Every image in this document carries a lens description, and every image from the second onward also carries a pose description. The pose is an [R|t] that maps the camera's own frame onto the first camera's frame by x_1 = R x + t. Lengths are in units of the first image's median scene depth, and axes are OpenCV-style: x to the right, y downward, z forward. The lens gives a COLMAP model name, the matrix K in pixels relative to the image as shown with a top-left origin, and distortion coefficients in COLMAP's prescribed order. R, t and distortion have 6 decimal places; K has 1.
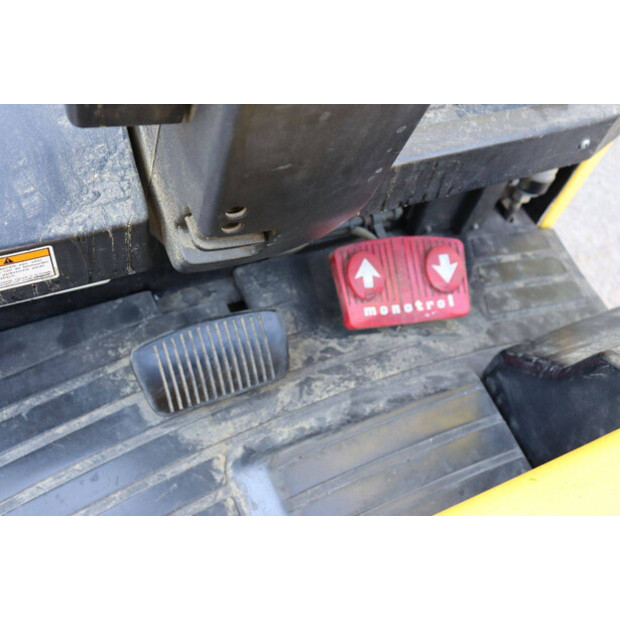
lens RADIAL K [[671.5, 0, 310.0], [0, 671.5, 310.0], [0, 0, 1]] dist [-0.078786, 0.202205]
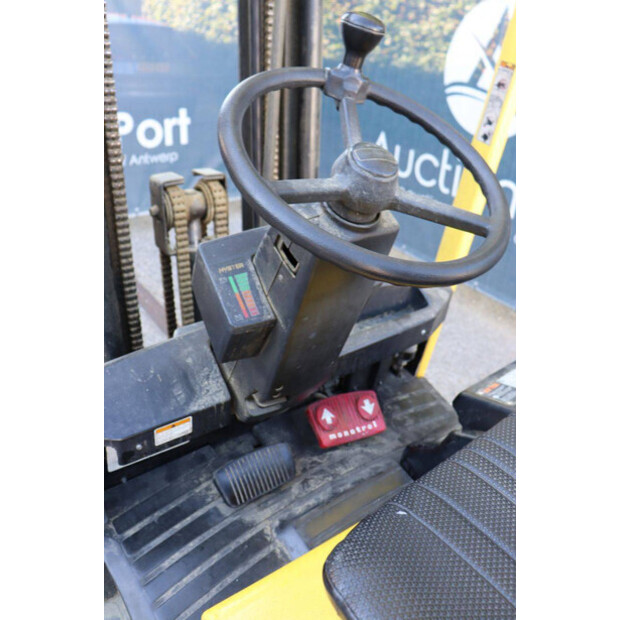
lens RADIAL K [[486.3, 0, 323.2], [0, 486.3, 280.5], [0, 0, 1]] dist [-0.167097, 0.146516]
pose [[0.981118, -0.125277, 0.147354, -0.078444], [0.170166, 0.921246, -0.349783, 0.064862], [-0.091930, 0.368253, 0.925169, -0.376619]]
